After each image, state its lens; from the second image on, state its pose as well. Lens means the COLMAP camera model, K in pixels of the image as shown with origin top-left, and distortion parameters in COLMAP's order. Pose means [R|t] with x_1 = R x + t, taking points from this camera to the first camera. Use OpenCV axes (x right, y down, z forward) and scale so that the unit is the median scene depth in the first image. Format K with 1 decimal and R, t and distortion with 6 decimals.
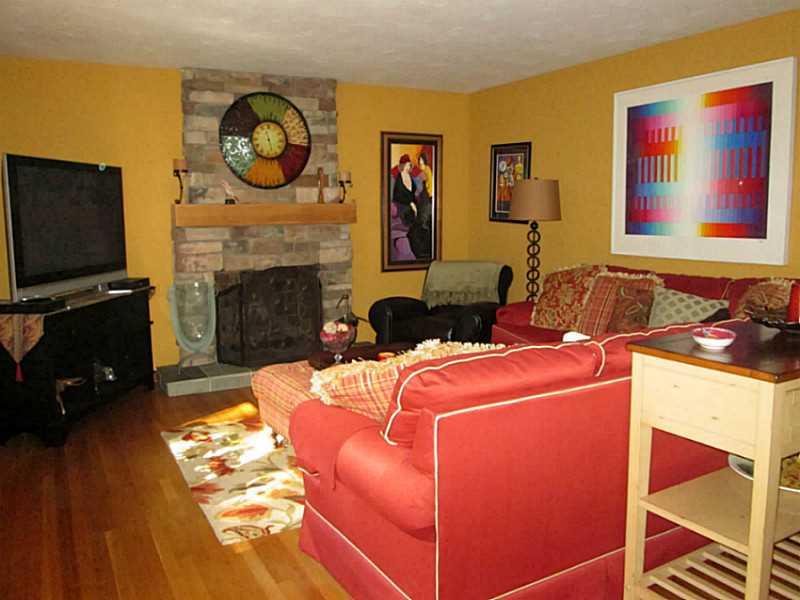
lens RADIAL K [[644.6, 0, 400.0], [0, 644.6, 300.0], [0, 0, 1]] dist [-0.001939, 0.000471]
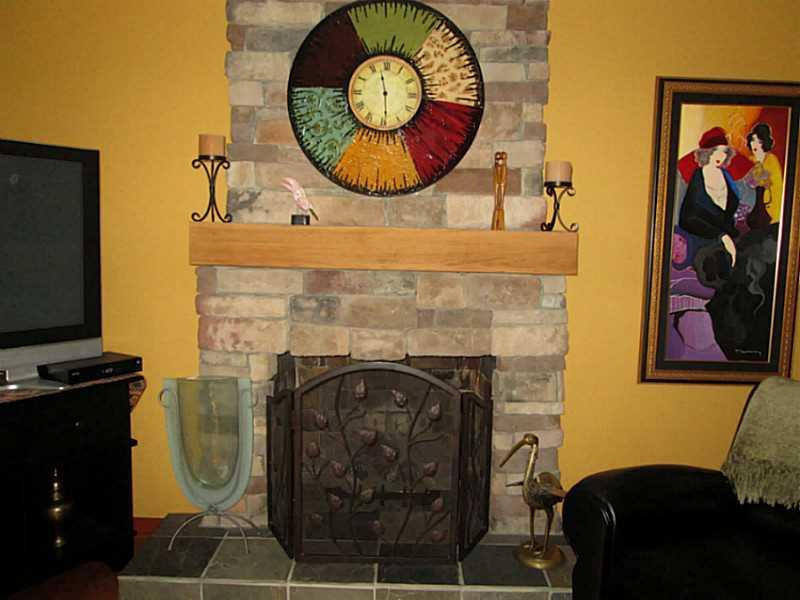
lens RADIAL K [[647.7, 0, 400.0], [0, 647.7, 300.0], [0, 0, 1]] dist [-0.021696, -0.003851]
pose [[0.872427, 0.074002, -0.483109, 0.045967], [-0.102026, 0.994269, -0.031945, -0.077902], [0.477976, 0.077159, 0.874977, 0.568539]]
